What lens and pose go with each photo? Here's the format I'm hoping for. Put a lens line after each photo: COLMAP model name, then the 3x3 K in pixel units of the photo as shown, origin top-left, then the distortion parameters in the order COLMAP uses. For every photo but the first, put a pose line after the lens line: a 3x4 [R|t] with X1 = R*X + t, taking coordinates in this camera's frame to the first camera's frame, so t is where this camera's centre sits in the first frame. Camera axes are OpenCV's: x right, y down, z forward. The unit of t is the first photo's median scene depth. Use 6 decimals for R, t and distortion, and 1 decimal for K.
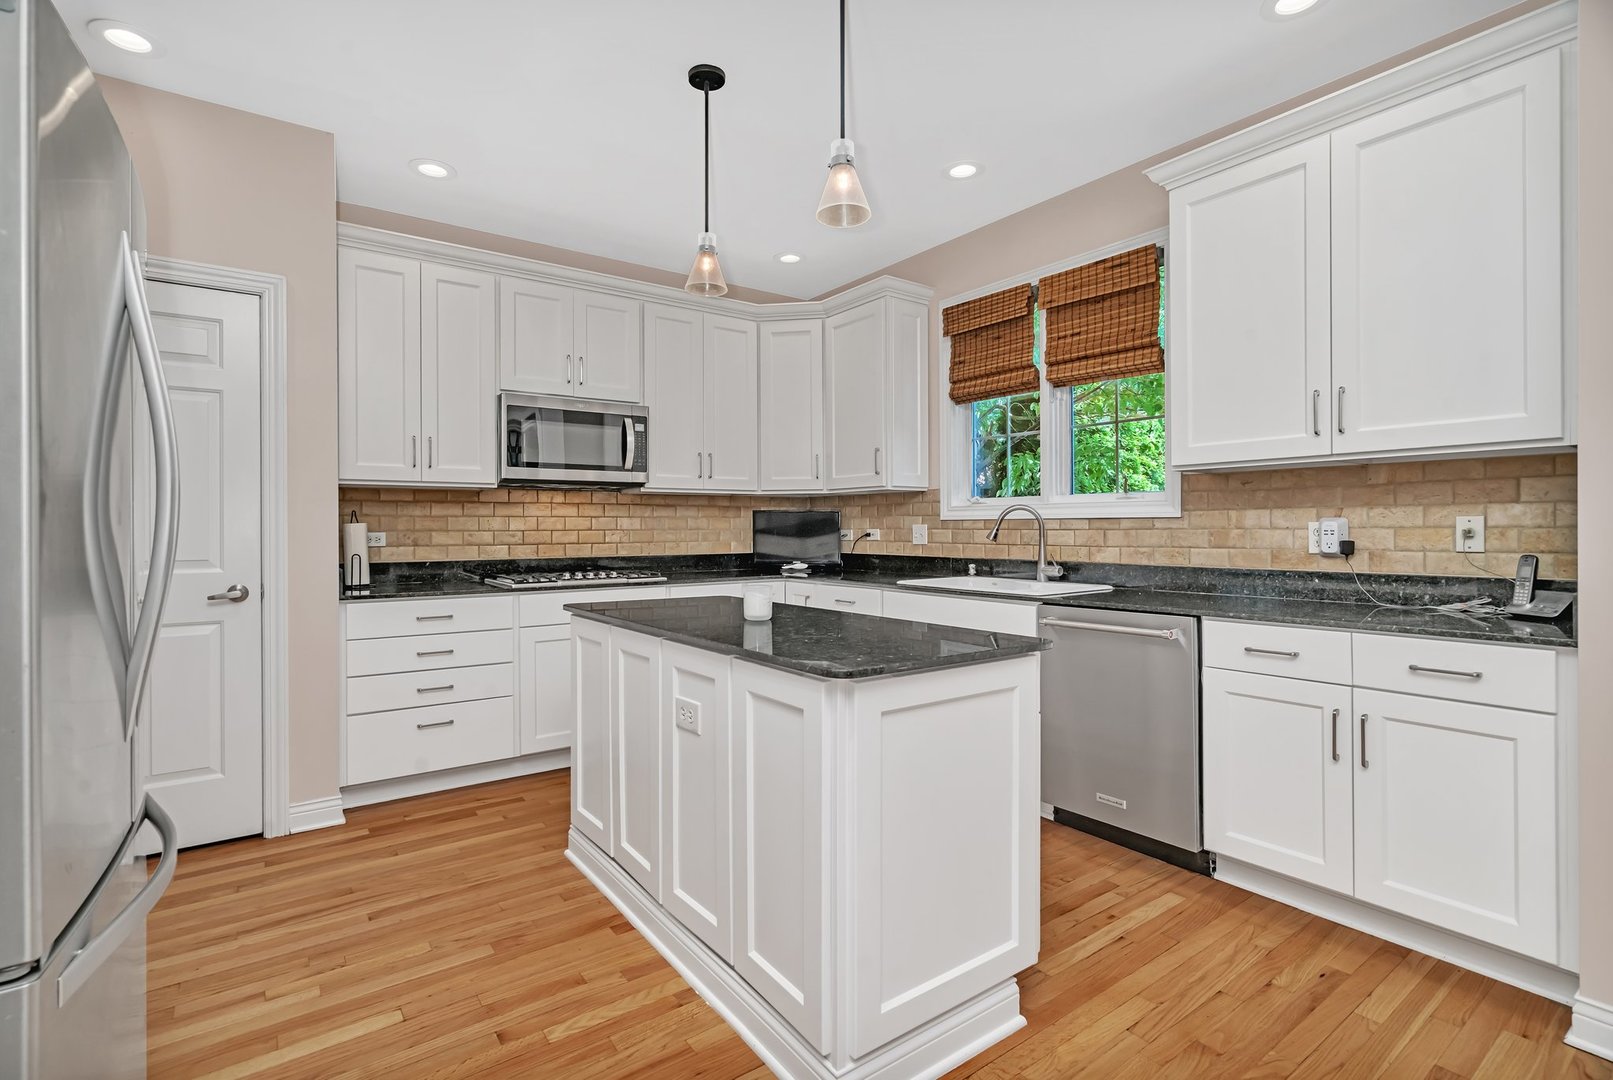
lens RADIAL K [[758.8, 0, 806.5], [0, 758.8, 540.0], [0, 0, 1]] dist [-0.001333, 0.000066]
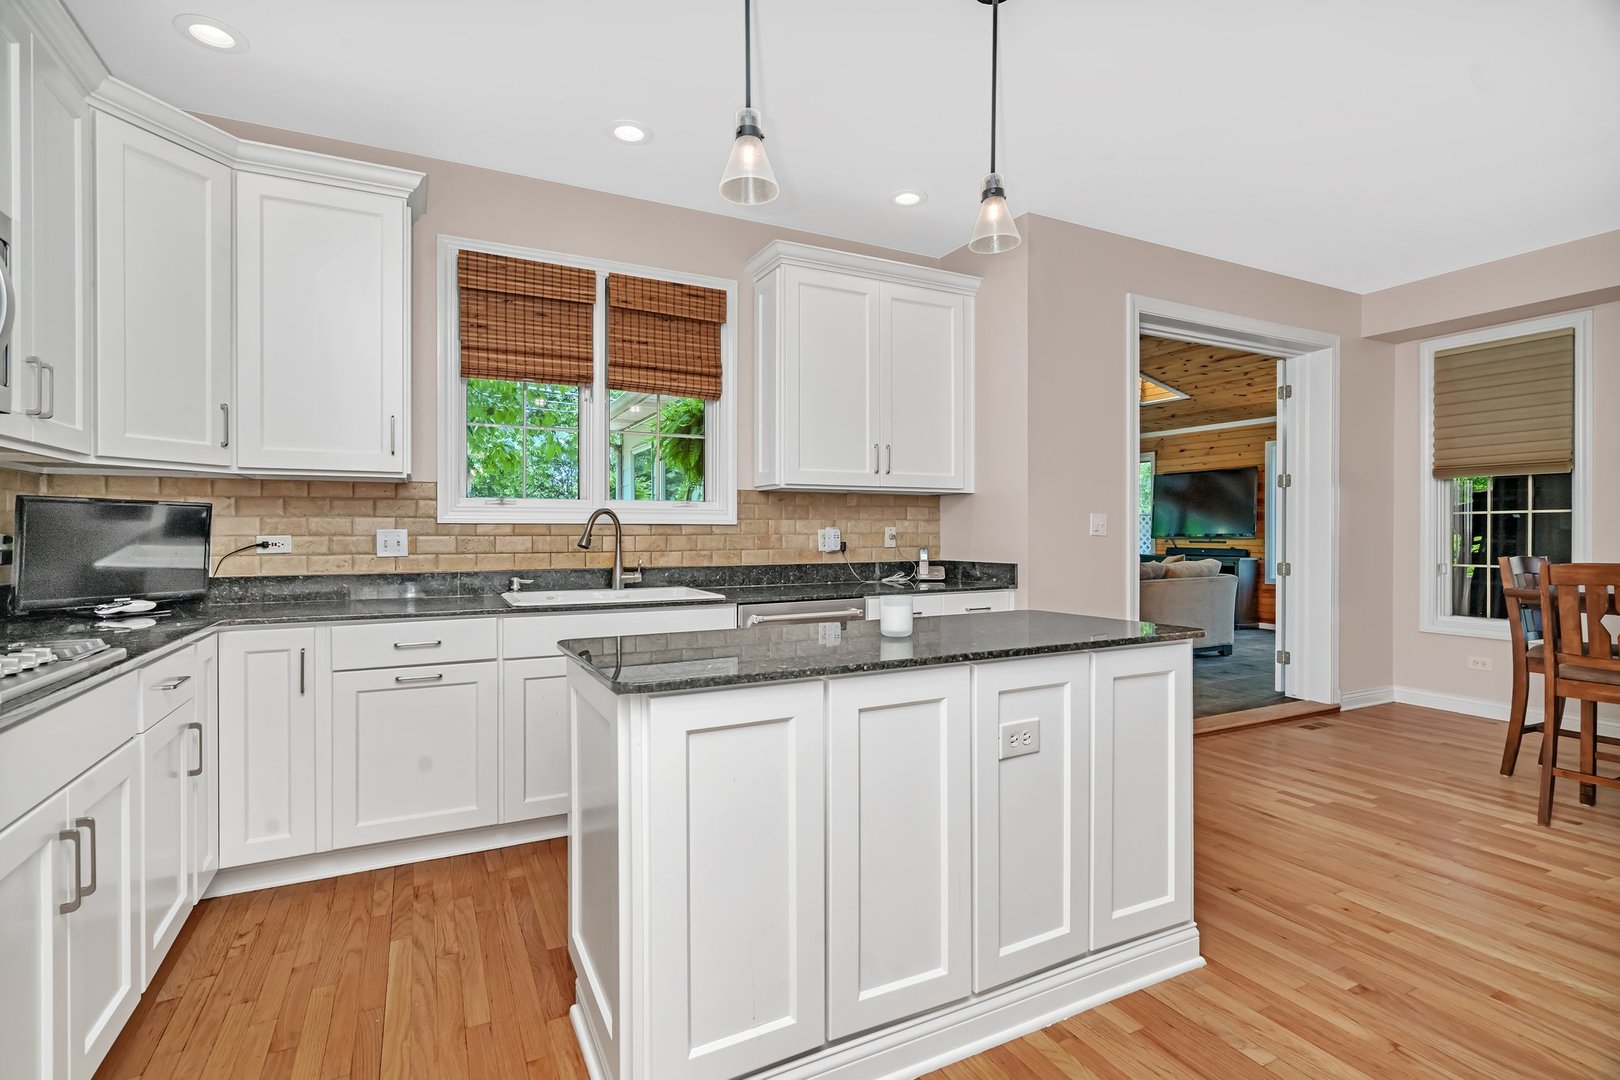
lens RADIAL K [[765.4, 0, 806.4], [0, 765.4, 537.1], [0, 0, 1]] dist [0.001941, 0.000249]
pose [[0.165819, -0.005488, 0.986141, -0.652882], [0.015048, 0.999882, 0.003034, -0.011767], [-0.986041, 0.014337, 0.165882, 0.651184]]
